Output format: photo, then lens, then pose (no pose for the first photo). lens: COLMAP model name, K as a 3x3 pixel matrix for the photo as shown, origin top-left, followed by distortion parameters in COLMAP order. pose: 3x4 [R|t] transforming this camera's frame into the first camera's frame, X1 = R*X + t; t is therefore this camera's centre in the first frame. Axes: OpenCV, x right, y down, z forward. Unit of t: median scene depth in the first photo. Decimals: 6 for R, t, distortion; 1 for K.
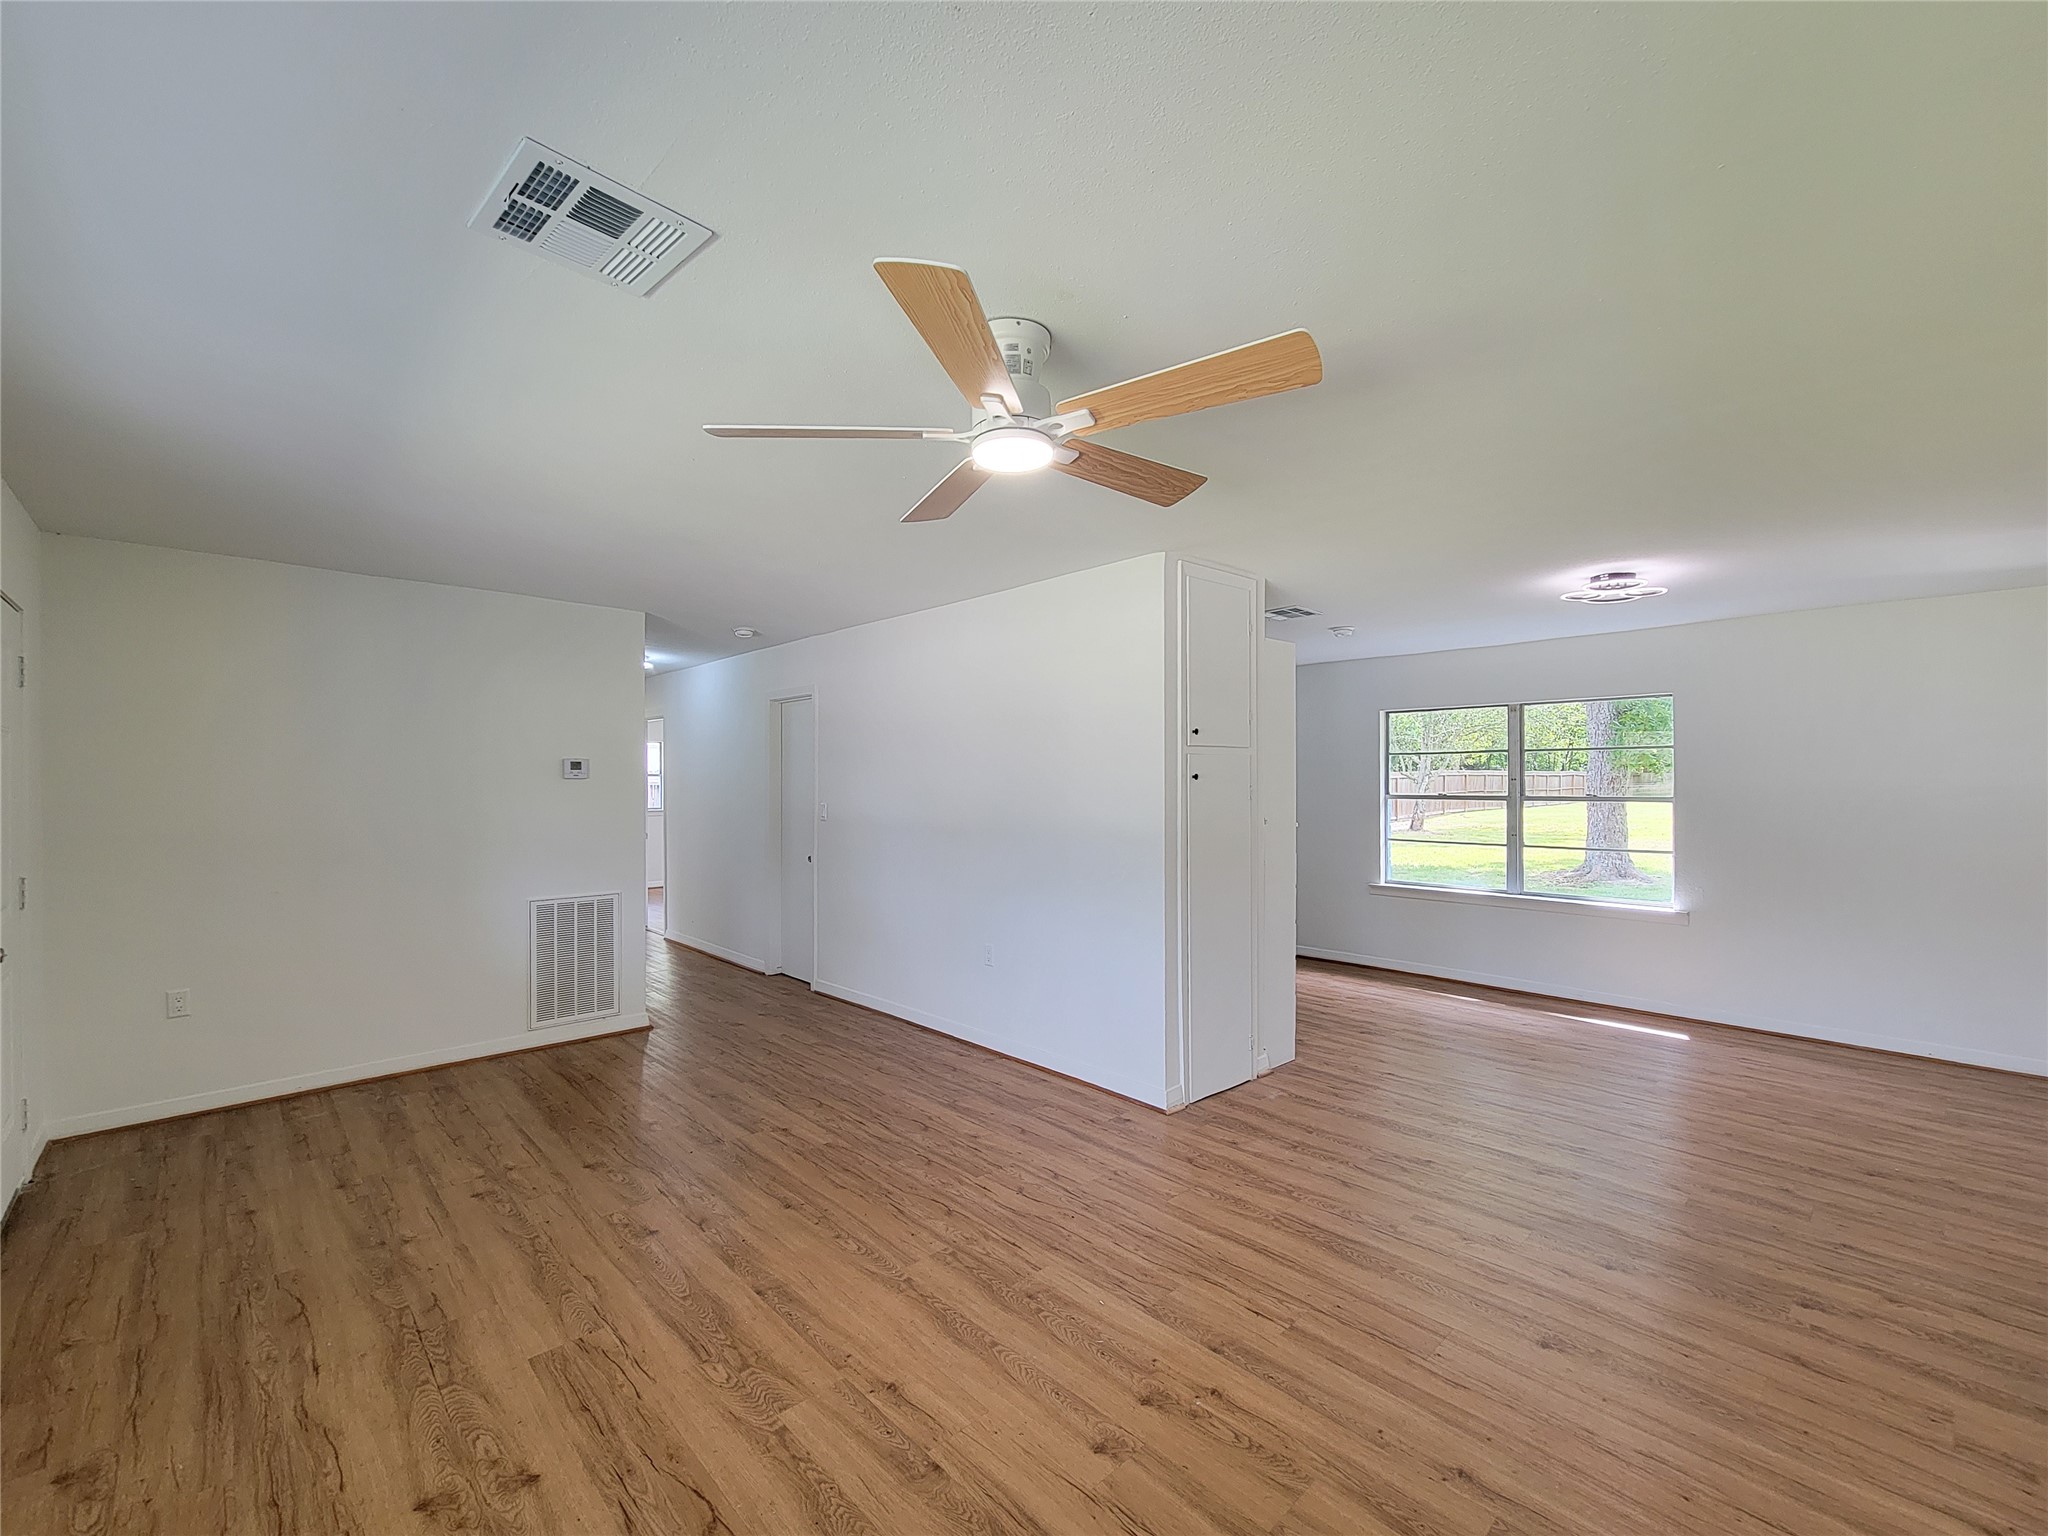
lens RADIAL K [[857.0, 0, 1018.2], [0, 857.0, 776.8], [0, 0, 1]] dist [-0.000158, -0.000890]
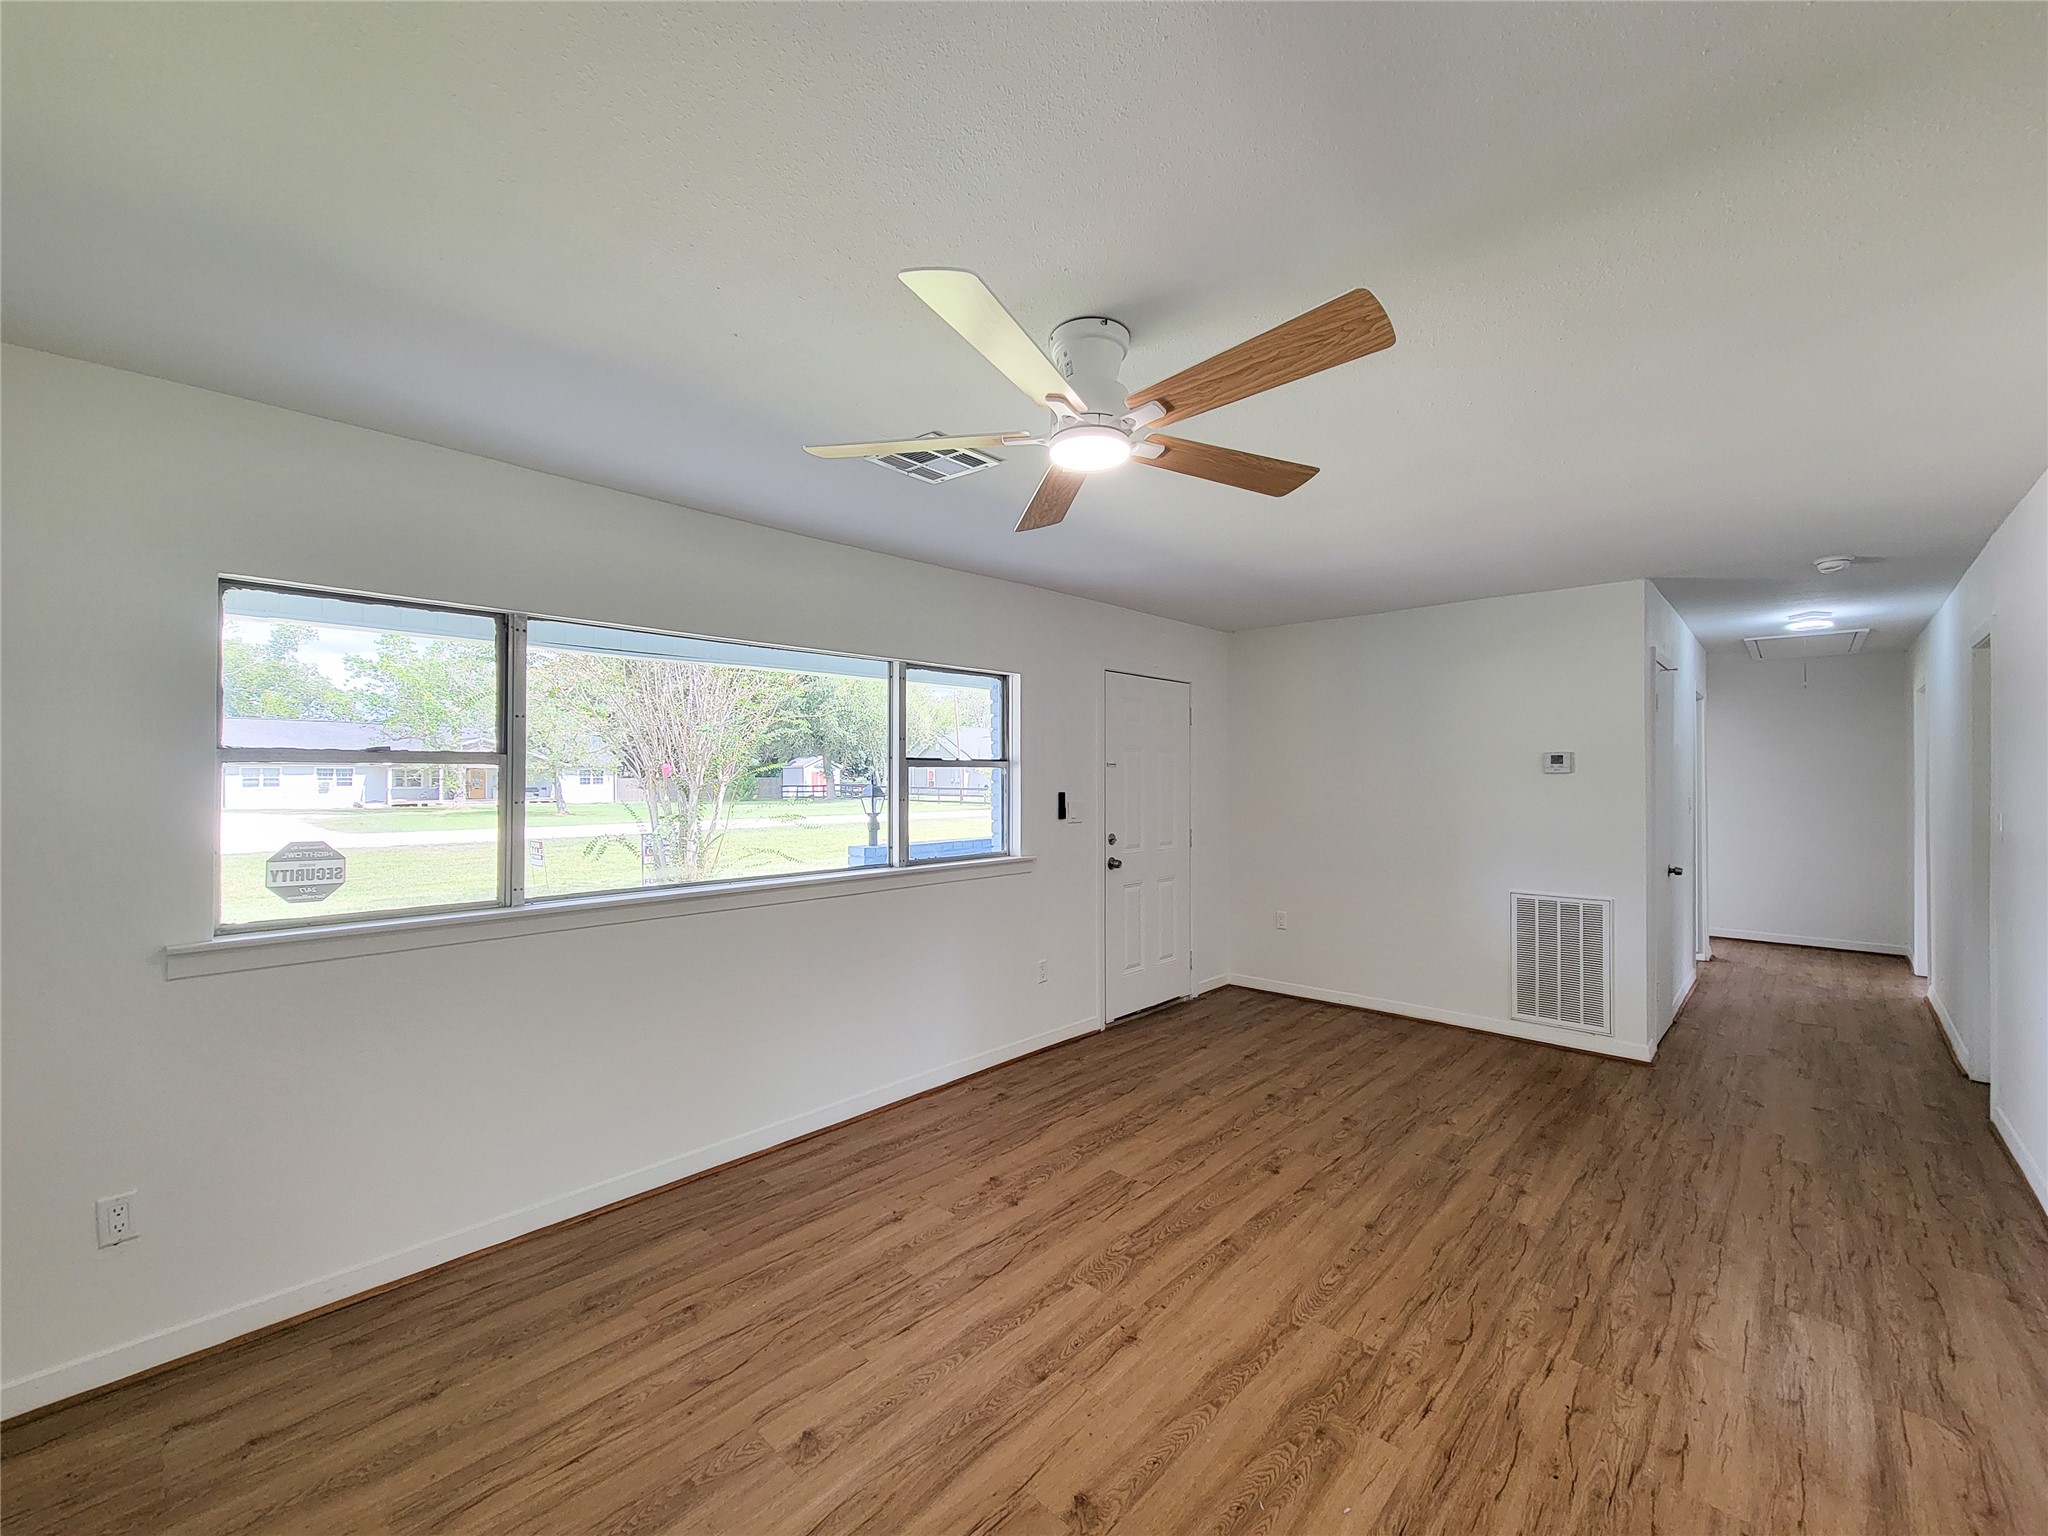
lens RADIAL K [[846.3, 0, 1024.0], [0, 846.3, 768.0], [0, 0, 1]] dist [0.001276, -0.000354]
pose [[0.059733, -0.008518, -0.998178, 0.587634], [0.005767, 0.999950, -0.008188, 0.001440], [0.998198, -0.005268, 0.059779, 0.517502]]
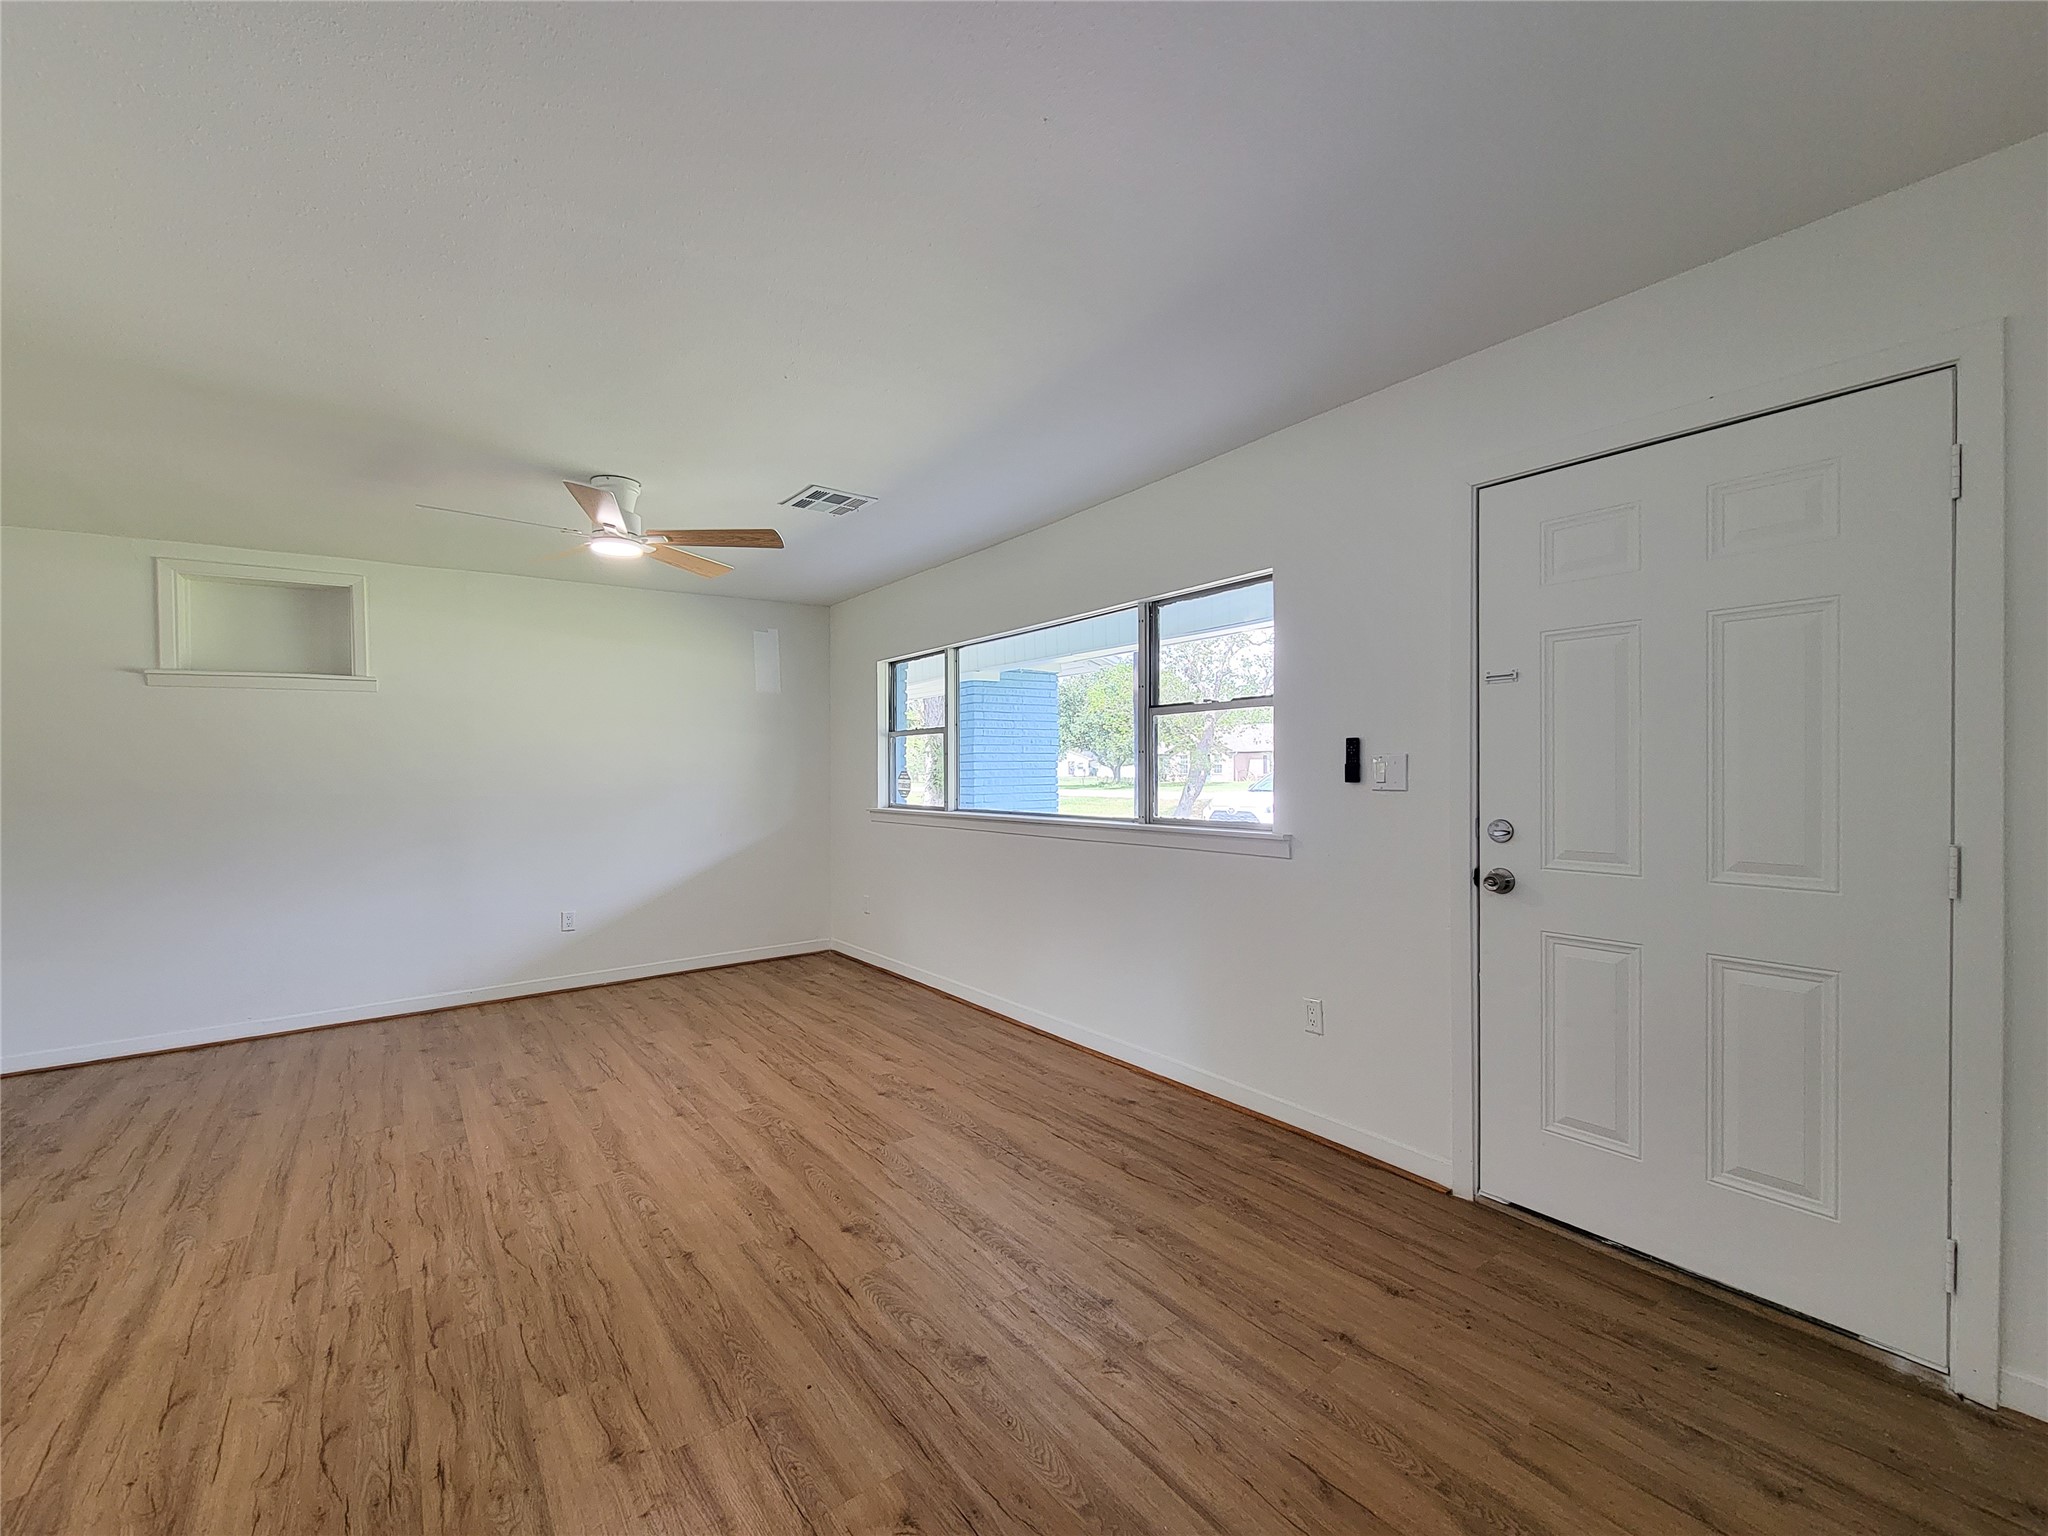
lens RADIAL K [[837.1, 0, 982.9], [0, 837.1, 773.7], [0, 0, 1]] dist [0.001690, -0.000183]
pose [[-0.989847, 0.016115, 0.141220, -0.594072], [0.017228, 0.999829, 0.006661, 0.055423], [-0.141088, 0.009027, -0.989956, 1.565879]]
